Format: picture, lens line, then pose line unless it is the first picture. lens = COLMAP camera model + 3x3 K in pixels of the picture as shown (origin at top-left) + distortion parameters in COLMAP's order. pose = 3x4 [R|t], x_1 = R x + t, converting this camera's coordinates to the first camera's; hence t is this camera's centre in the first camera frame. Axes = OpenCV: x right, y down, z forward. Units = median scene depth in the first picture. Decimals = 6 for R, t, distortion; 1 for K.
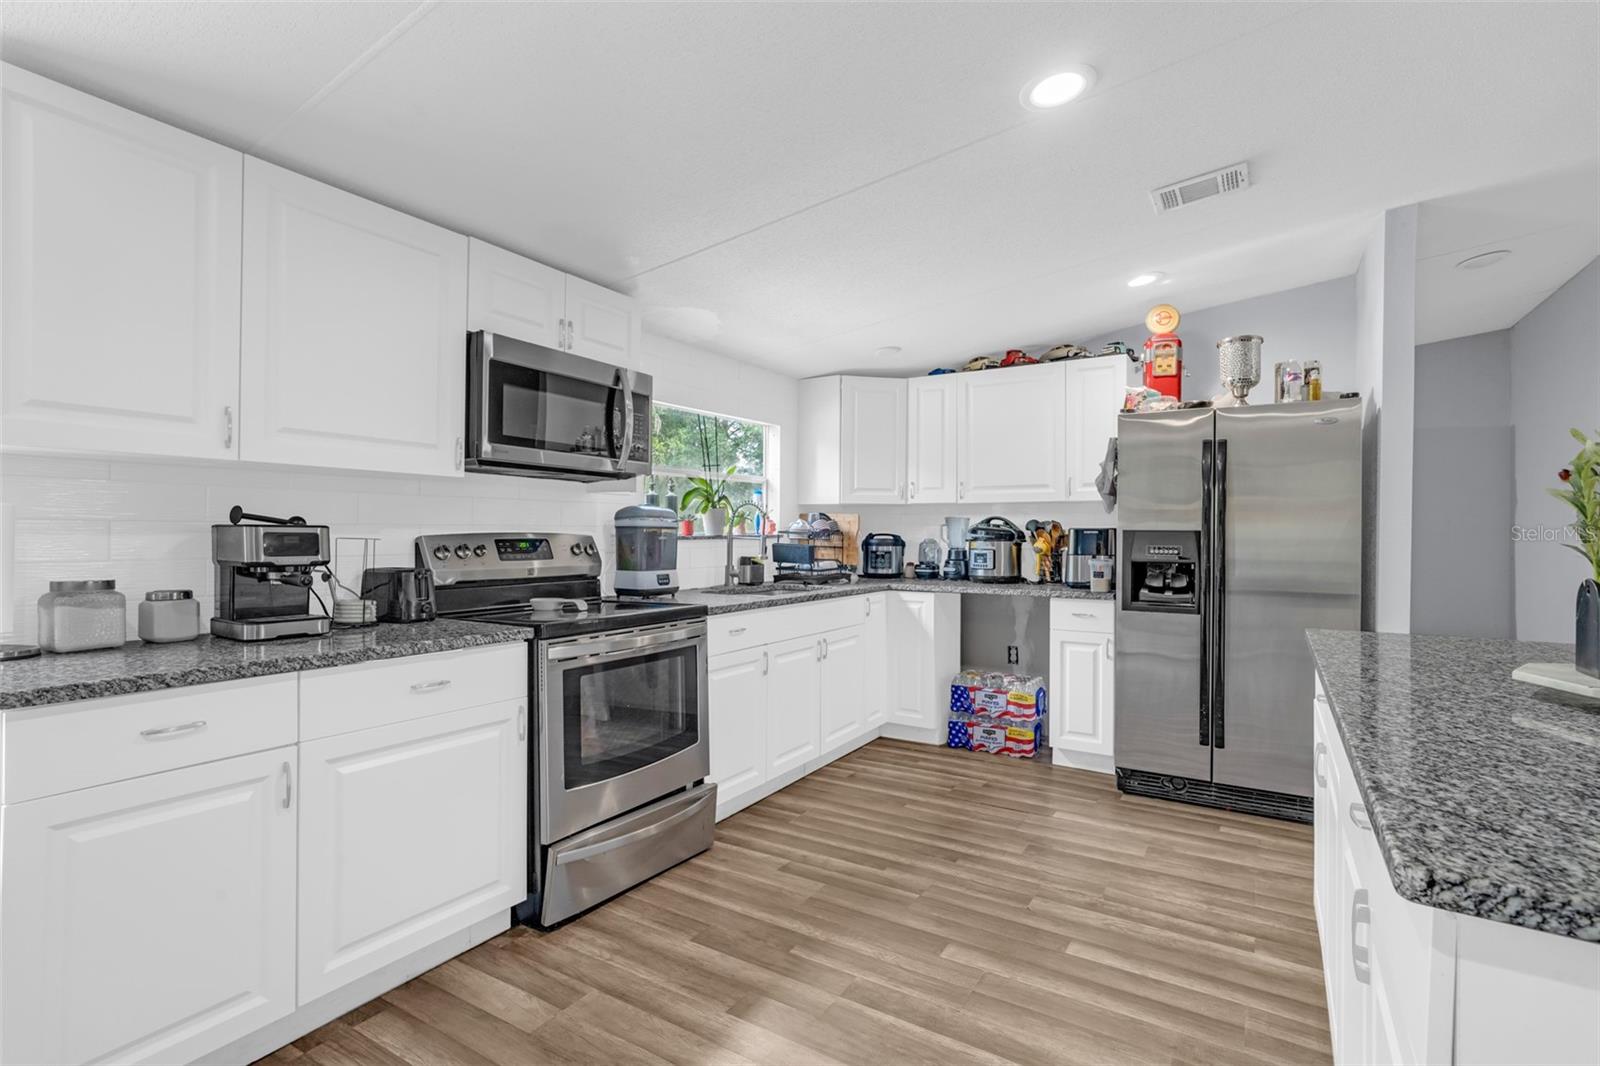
lens RADIAL K [[746.3, 0, 801.6], [0, 746.3, 527.6], [0, 0, 1]] dist [-0.014164, 0.006550]
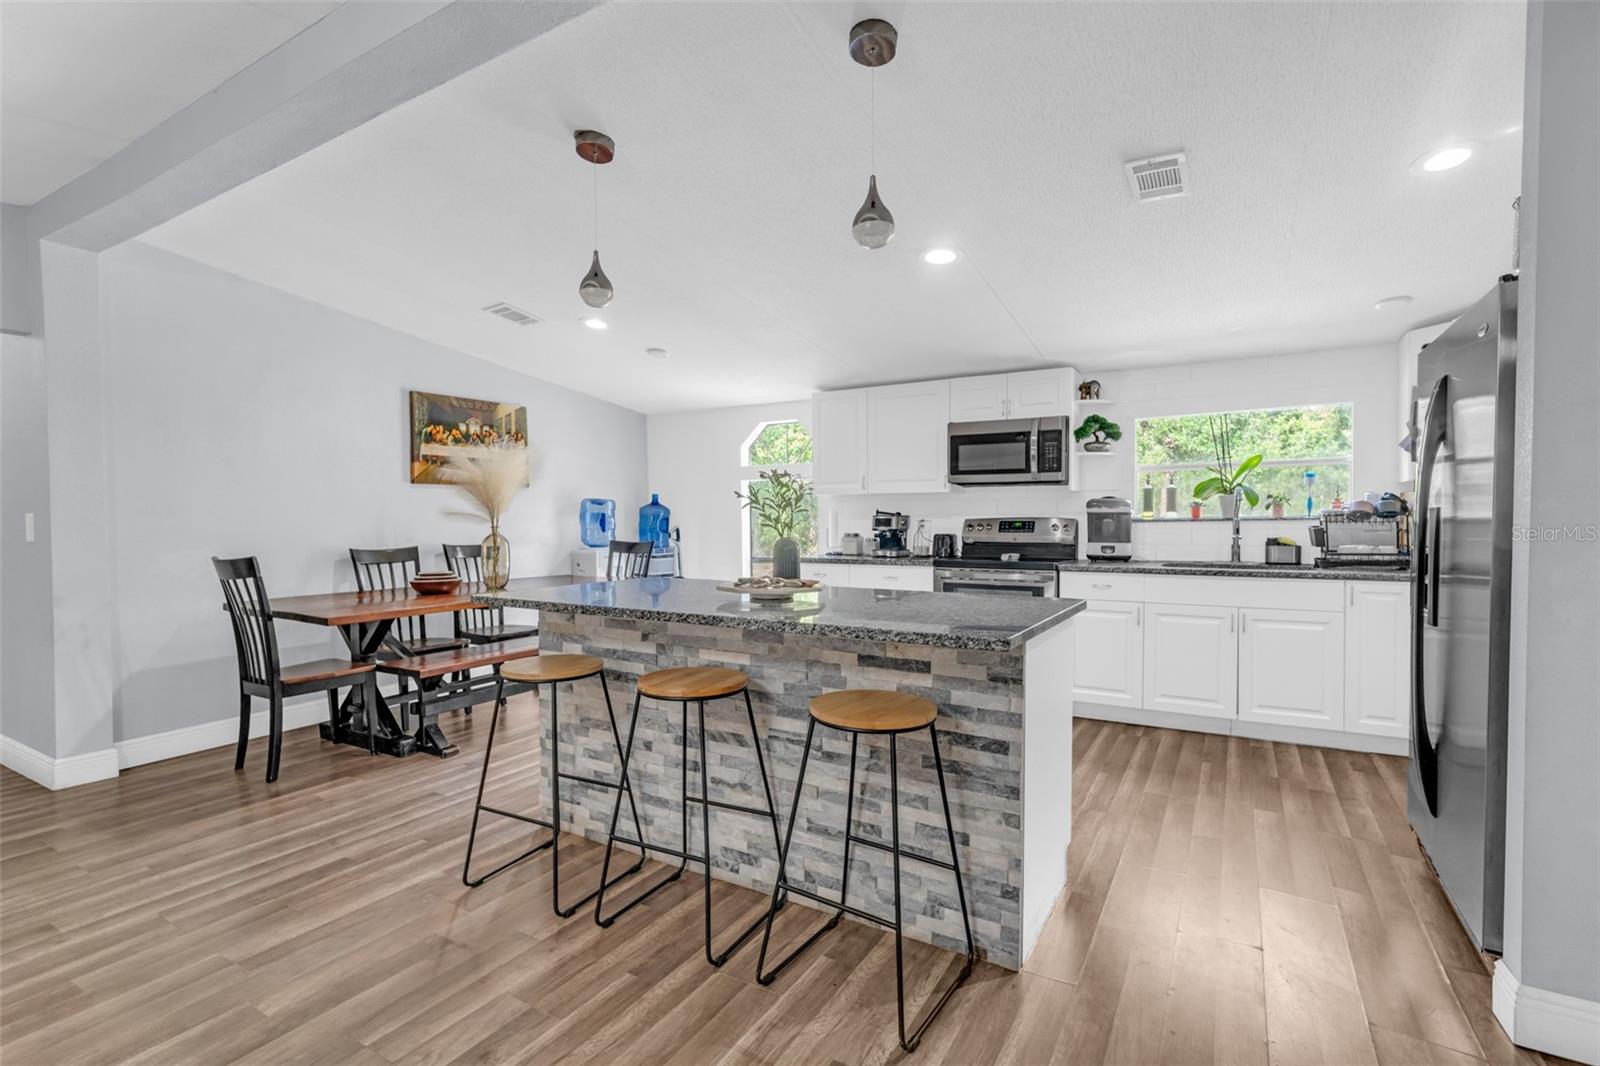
lens RADIAL K [[746.3, 0, 801.2], [0, 746.3, 536.3], [0, 0, 1]] dist [-0.014164, 0.006550]
pose [[0.019052, 0.018417, -0.999649, 1.111704], [0.013122, 0.999740, 0.018668, 0.009135], [0.999732, -0.013473, 0.018806, 0.349624]]
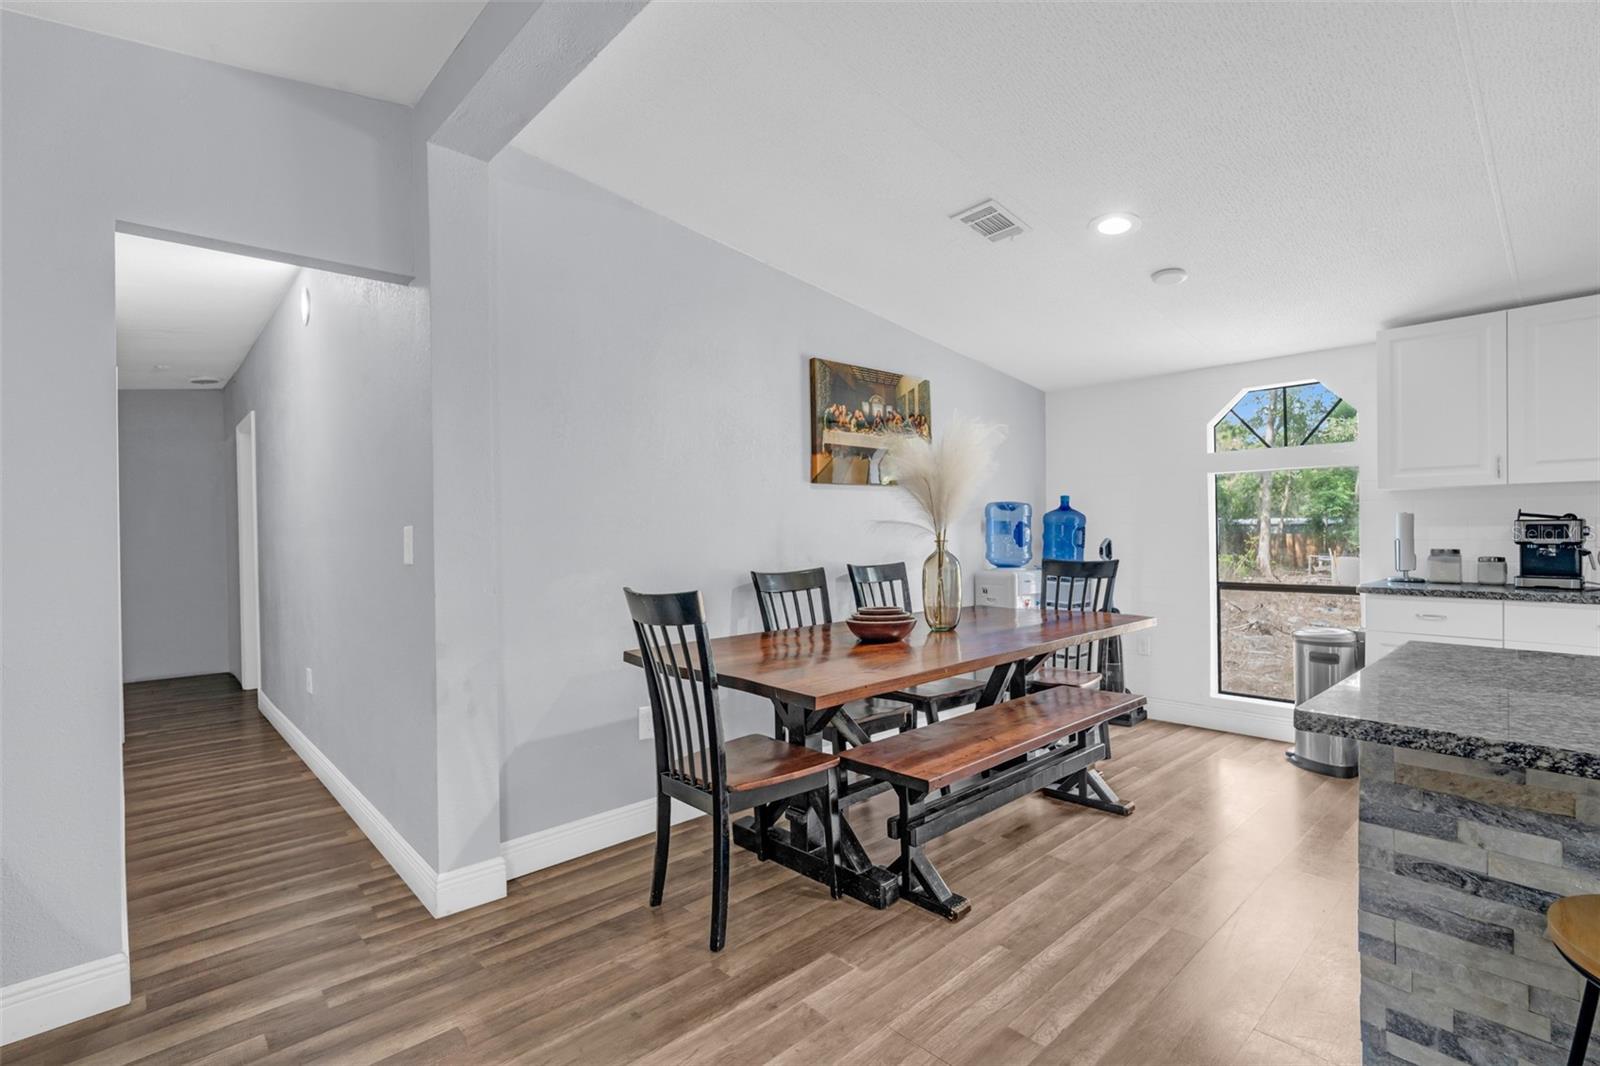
lens RADIAL K [[746.3, 0, 800.6], [0, 746.3, 536.3], [0, 0, 1]] dist [-0.014164, 0.006550]
pose [[-0.268560, 0.004426, -0.963253, 0.716609], [0.019263, 0.999814, -0.000777, 0.001491], [0.963070, -0.018763, -0.268596, -0.080133]]
